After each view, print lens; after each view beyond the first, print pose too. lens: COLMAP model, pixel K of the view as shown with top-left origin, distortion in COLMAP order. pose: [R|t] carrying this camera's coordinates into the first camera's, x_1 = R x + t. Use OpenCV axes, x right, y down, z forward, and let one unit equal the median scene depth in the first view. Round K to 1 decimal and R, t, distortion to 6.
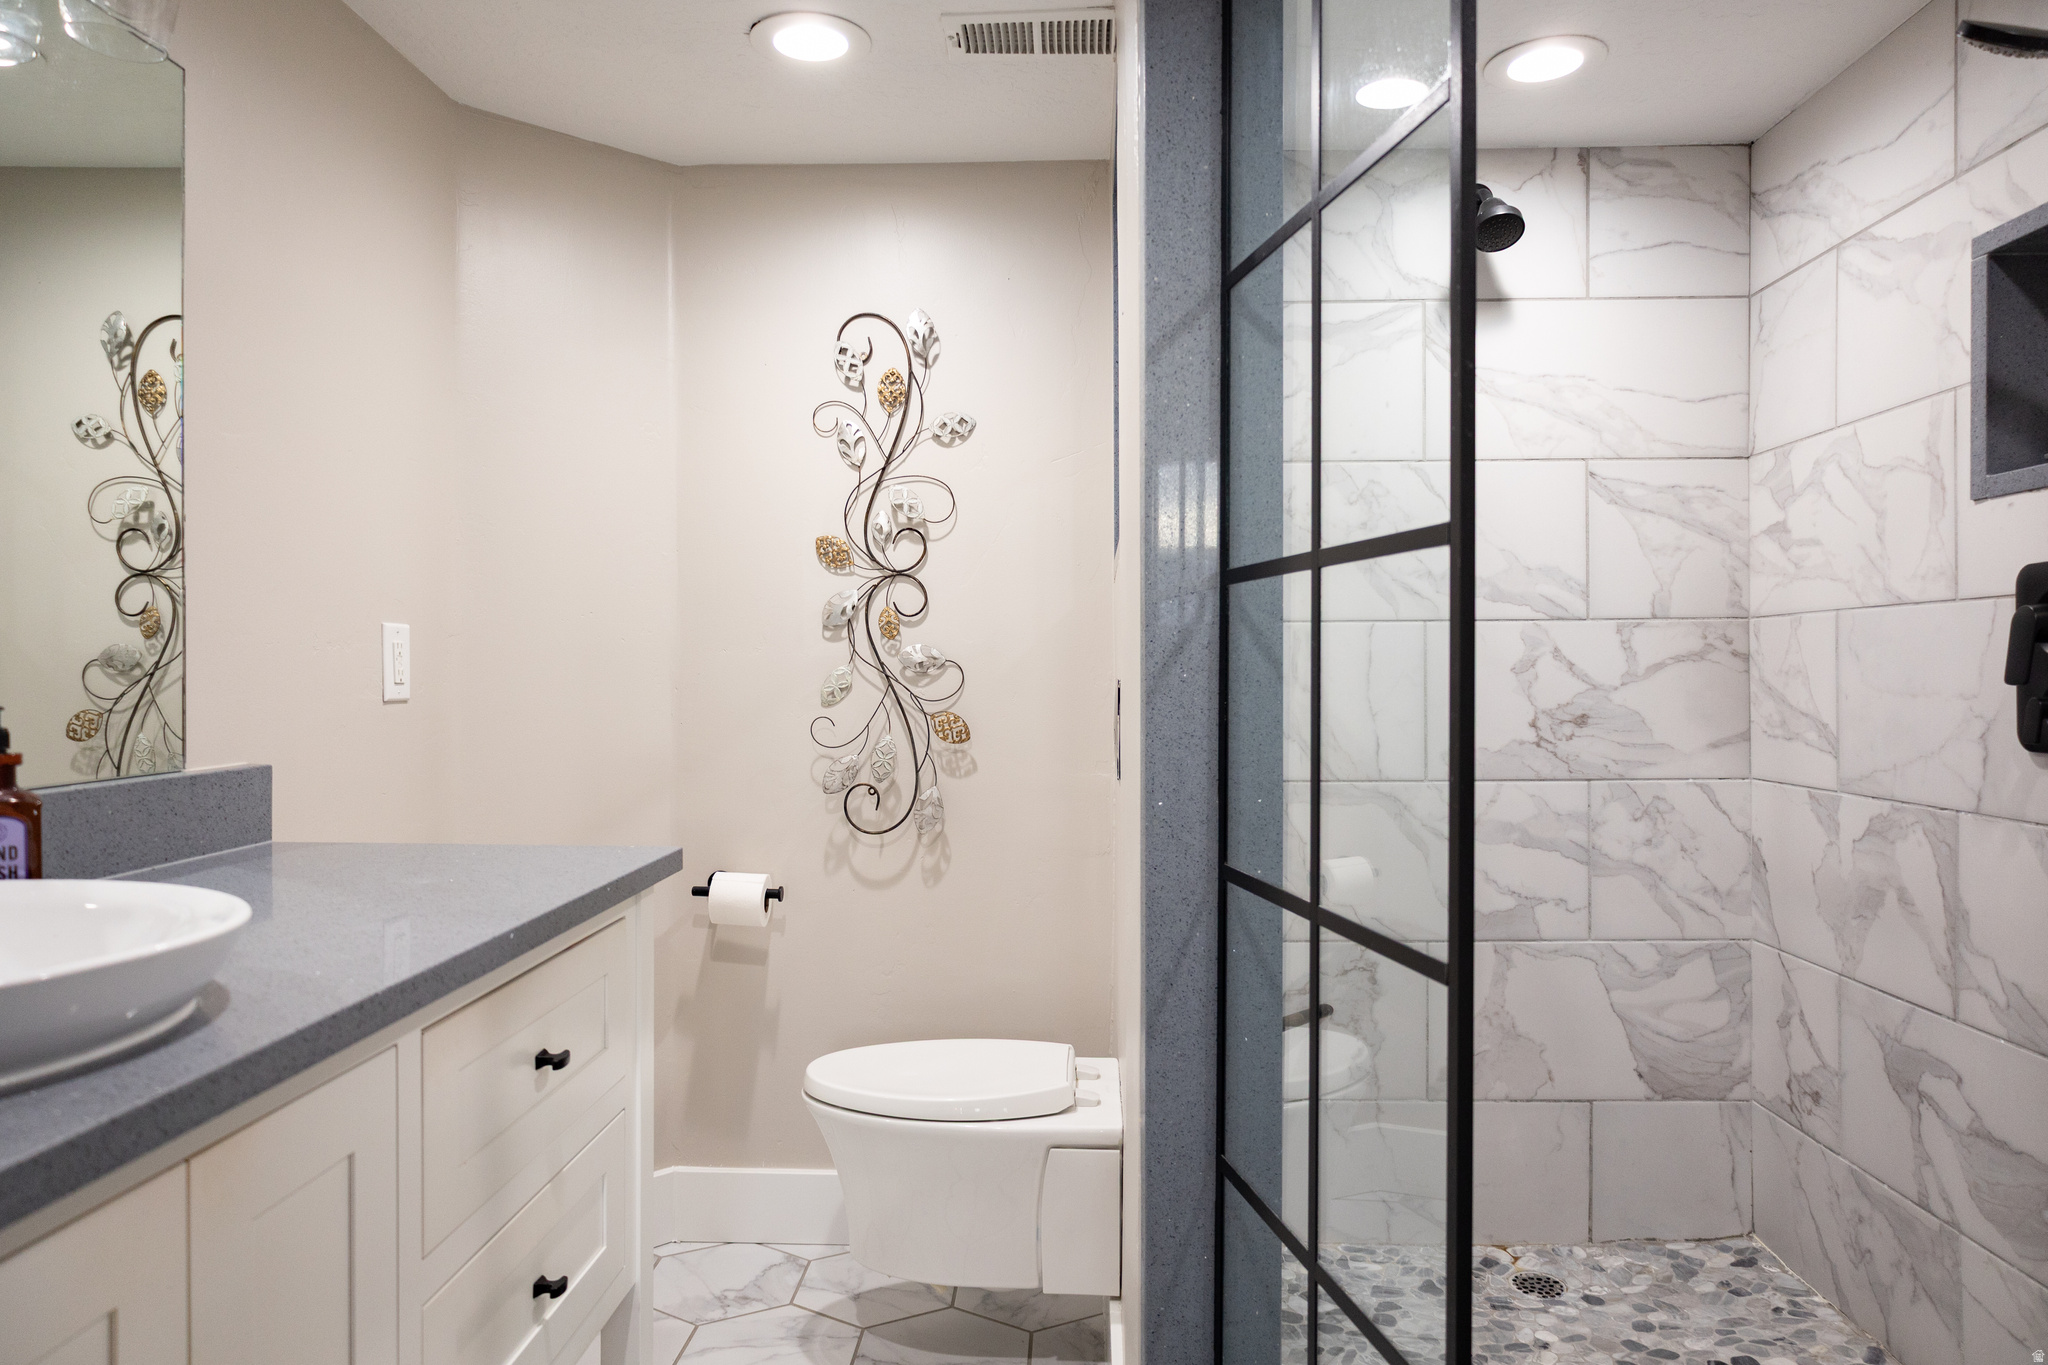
lens RADIAL K [[1319.7, 0, 1026.3], [0, 1319.7, 685.3], [0, 0, 1]] dist [-0.006624, 0.002345]
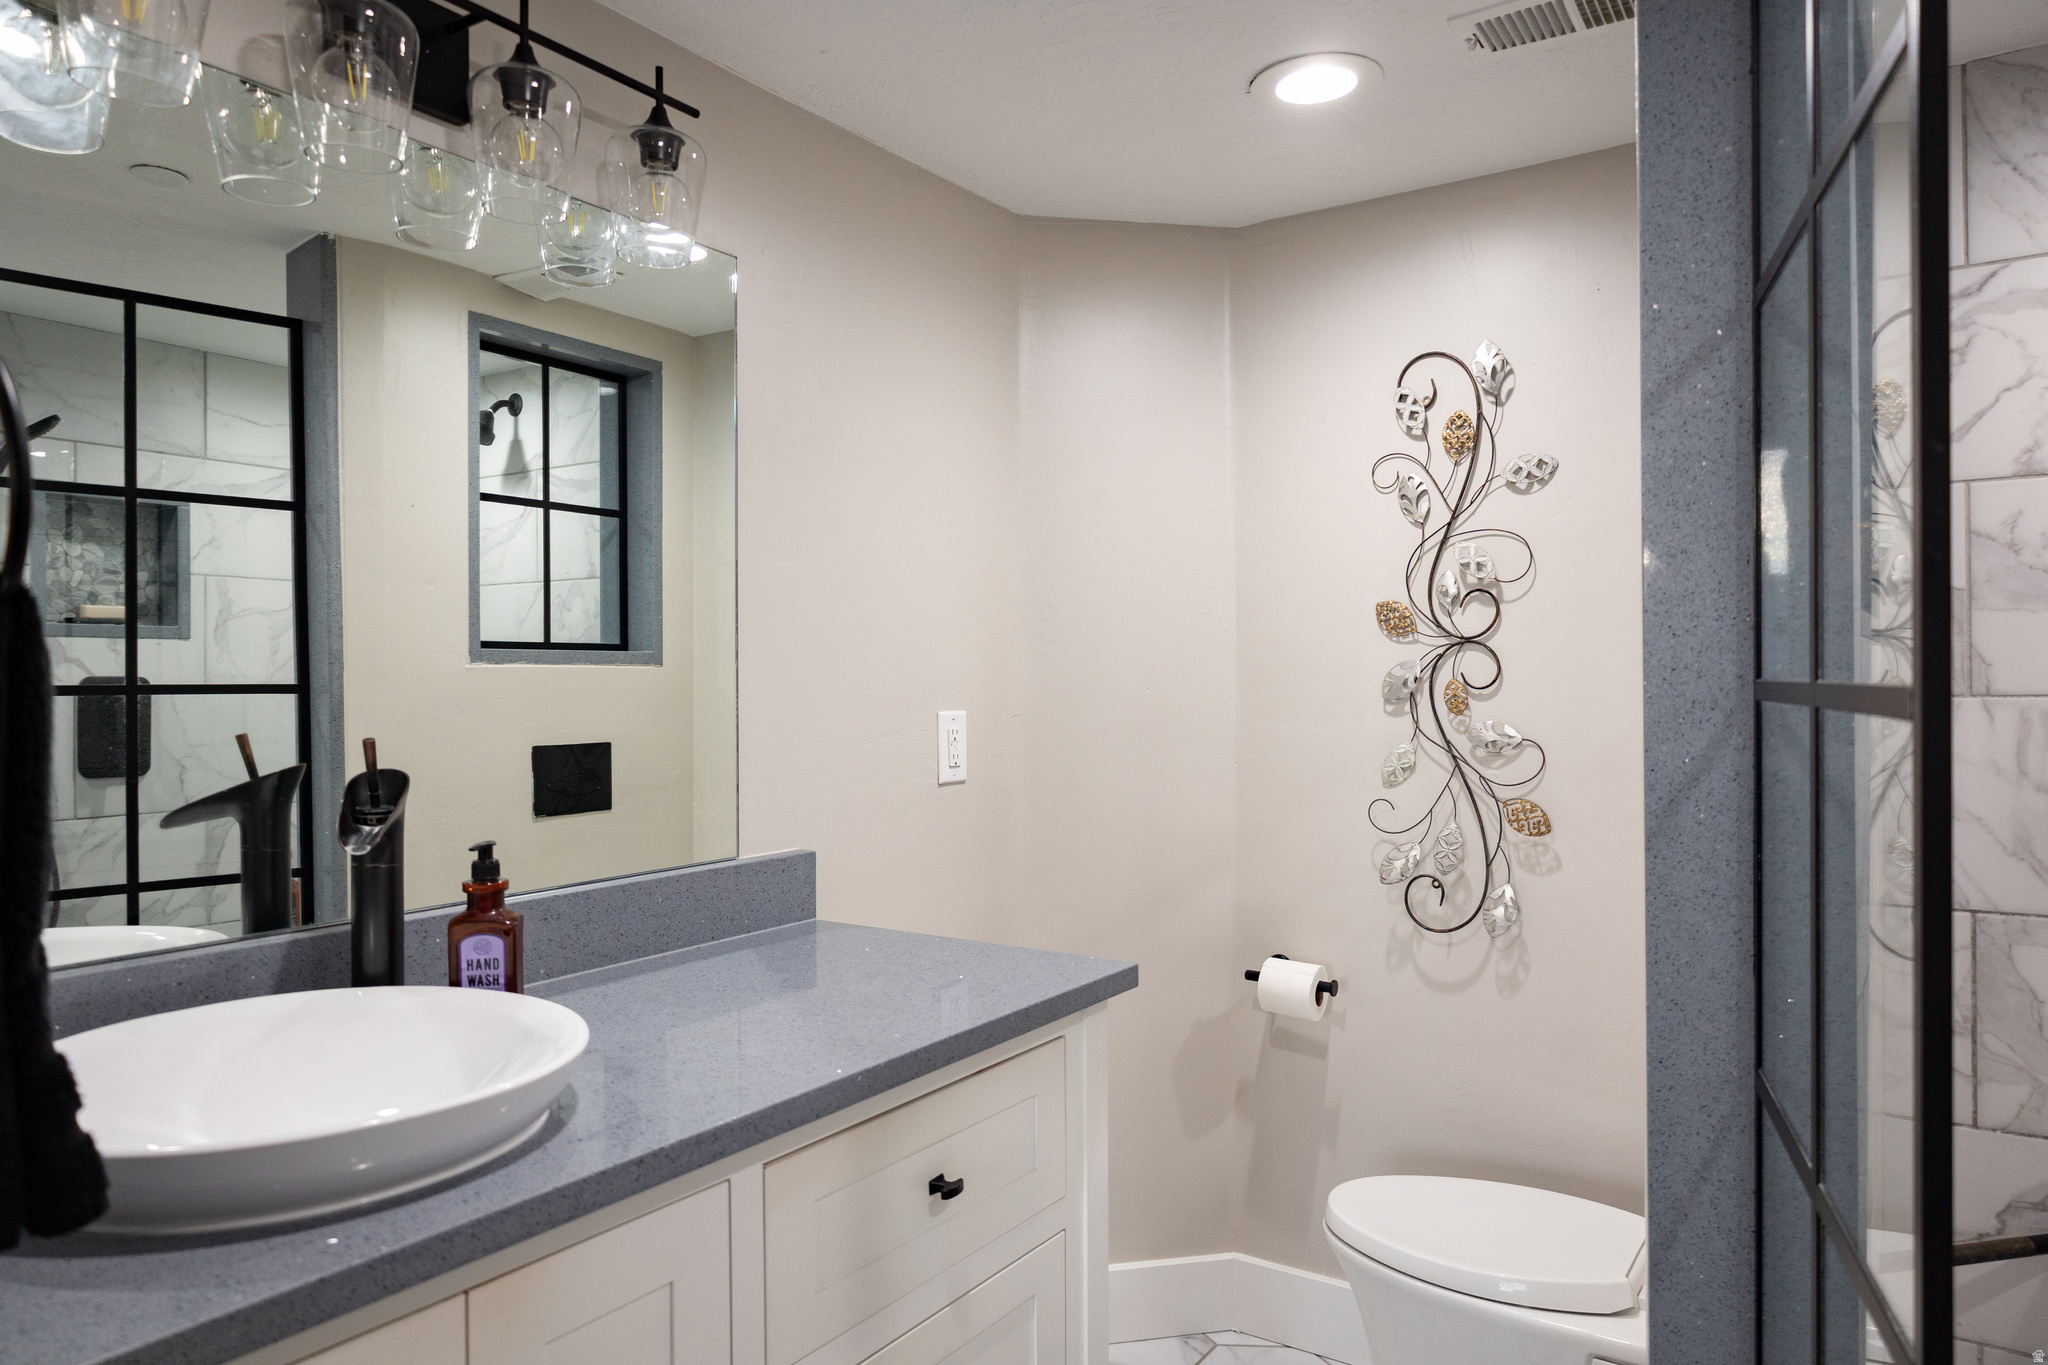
lens RADIAL K [[1319.7, 0, 1026.3], [0, 1319.7, 685.3], [0, 0, 1]] dist [-0.006624, 0.002345]
pose [[0.848017, -0.004776, -0.529947, 0.122183], [0.002269, 0.999983, -0.005381, -0.050600], [0.529964, 0.003360, 0.848014, 0.089624]]
